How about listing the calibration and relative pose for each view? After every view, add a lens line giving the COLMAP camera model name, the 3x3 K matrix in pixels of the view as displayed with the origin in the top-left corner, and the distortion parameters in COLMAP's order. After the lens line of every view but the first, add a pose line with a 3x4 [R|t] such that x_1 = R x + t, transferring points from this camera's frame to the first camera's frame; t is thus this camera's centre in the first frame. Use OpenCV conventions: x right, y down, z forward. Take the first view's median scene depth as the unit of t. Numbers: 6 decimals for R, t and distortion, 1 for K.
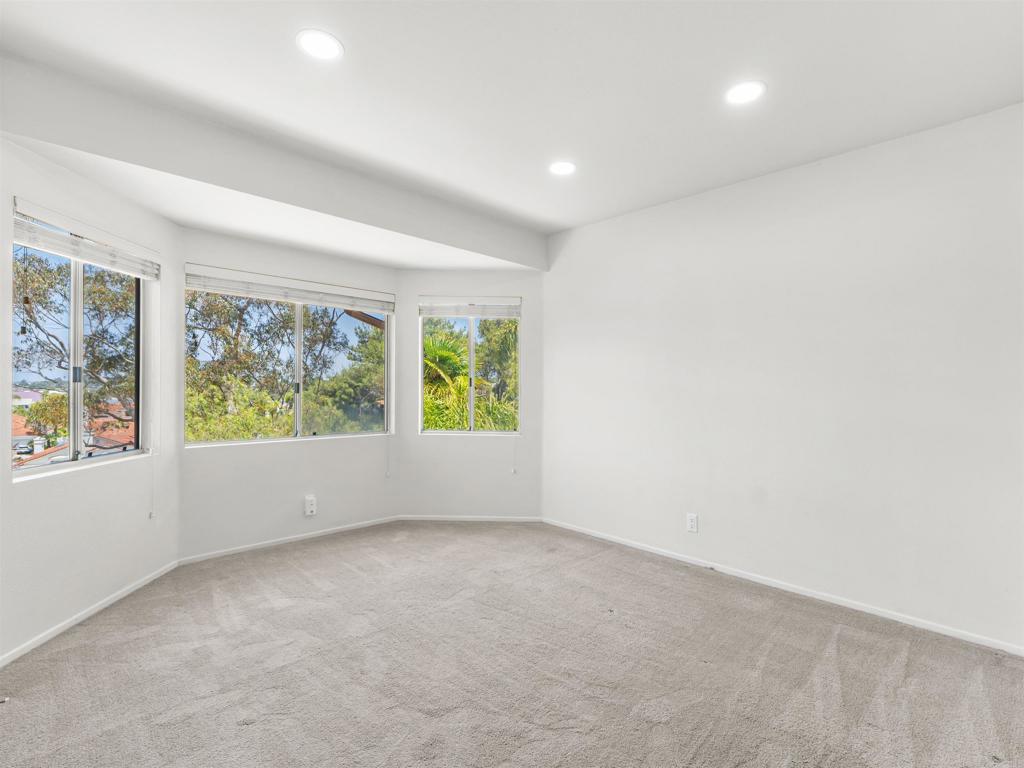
lens RADIAL K [[495.1, 0, 510.8], [0, 495.1, 379.6], [0, 0, 1]] dist [-0.002779, -0.000226]
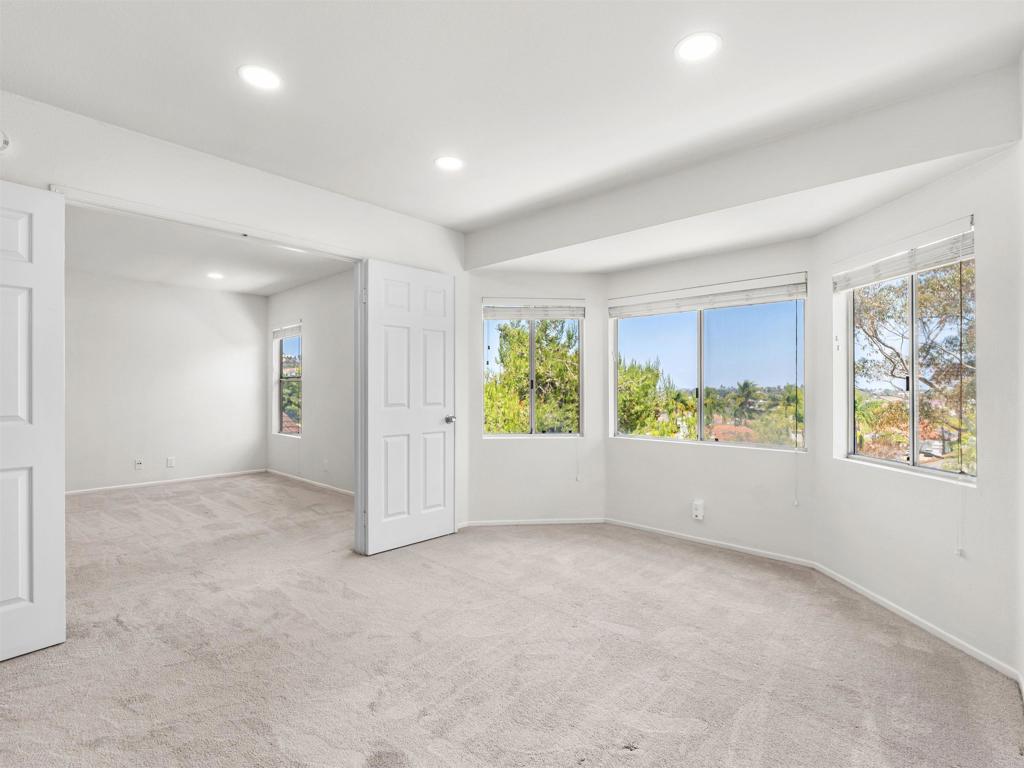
lens RADIAL K [[486.7, 0, 512.7], [0, 486.7, 382.0], [0, 0, 1]] dist [-0.002742, -0.000252]
pose [[0.055281, -0.022486, -0.998218, 0.562898], [0.010932, 0.999700, -0.021914, 0.013084], [0.998411, -0.009701, 0.055510, 0.571025]]
